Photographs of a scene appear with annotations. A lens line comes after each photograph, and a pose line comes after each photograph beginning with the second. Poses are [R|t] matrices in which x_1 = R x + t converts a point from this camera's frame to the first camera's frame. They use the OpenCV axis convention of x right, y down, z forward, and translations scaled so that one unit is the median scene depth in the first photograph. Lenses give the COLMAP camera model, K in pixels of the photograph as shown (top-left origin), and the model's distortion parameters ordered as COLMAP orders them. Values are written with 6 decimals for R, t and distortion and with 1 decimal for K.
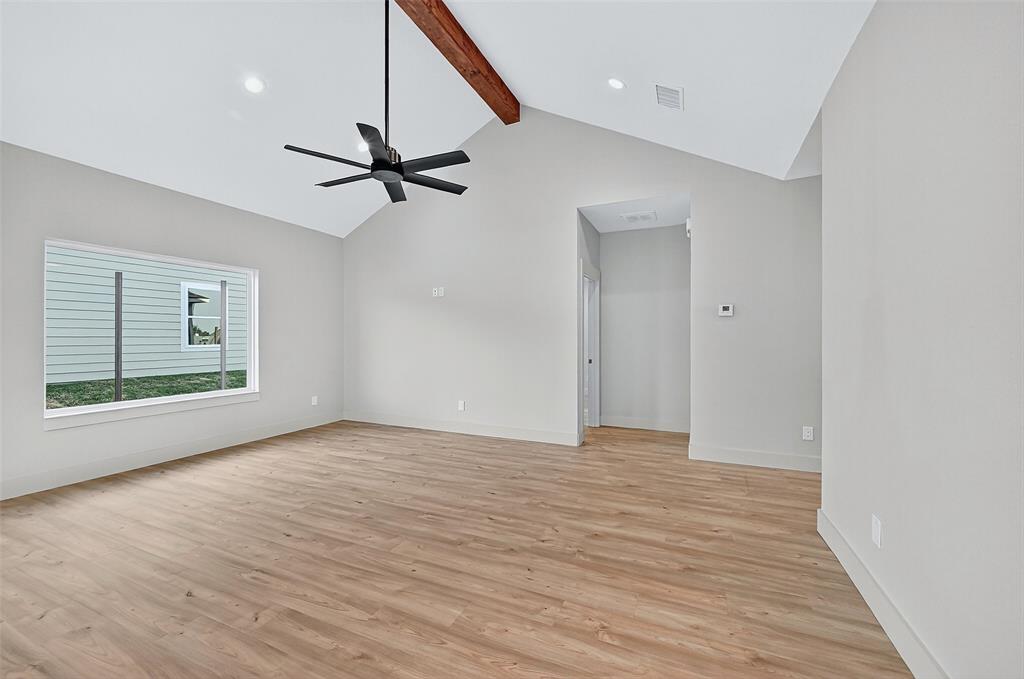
lens RADIAL K [[399.8, 0, 517.6], [0, 399.8, 339.5], [0, 0, 1]] dist [-0.000691, -0.000086]
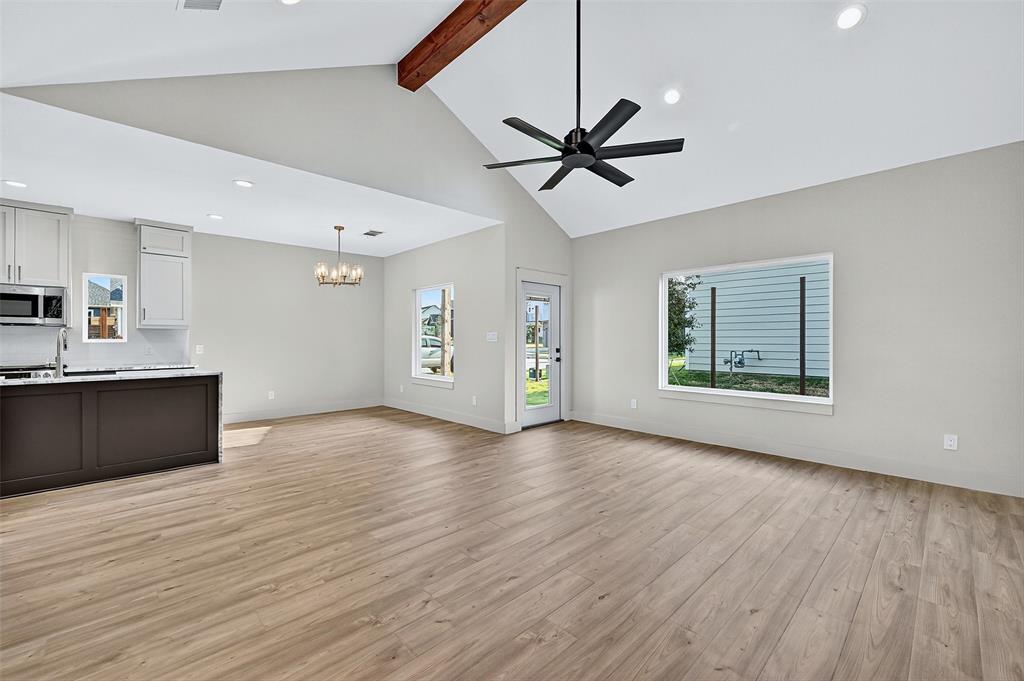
lens RADIAL K [[426.1, 0, 512.7], [0, 426.1, 337.2], [0, 0, 1]] dist [-0.000923, -0.000115]
pose [[-0.381398, -0.000211, -0.924411, 0.635675], [-0.004467, 0.999989, 0.001614, -0.005495], [0.924400, 0.004745, -0.381395, 1.227934]]
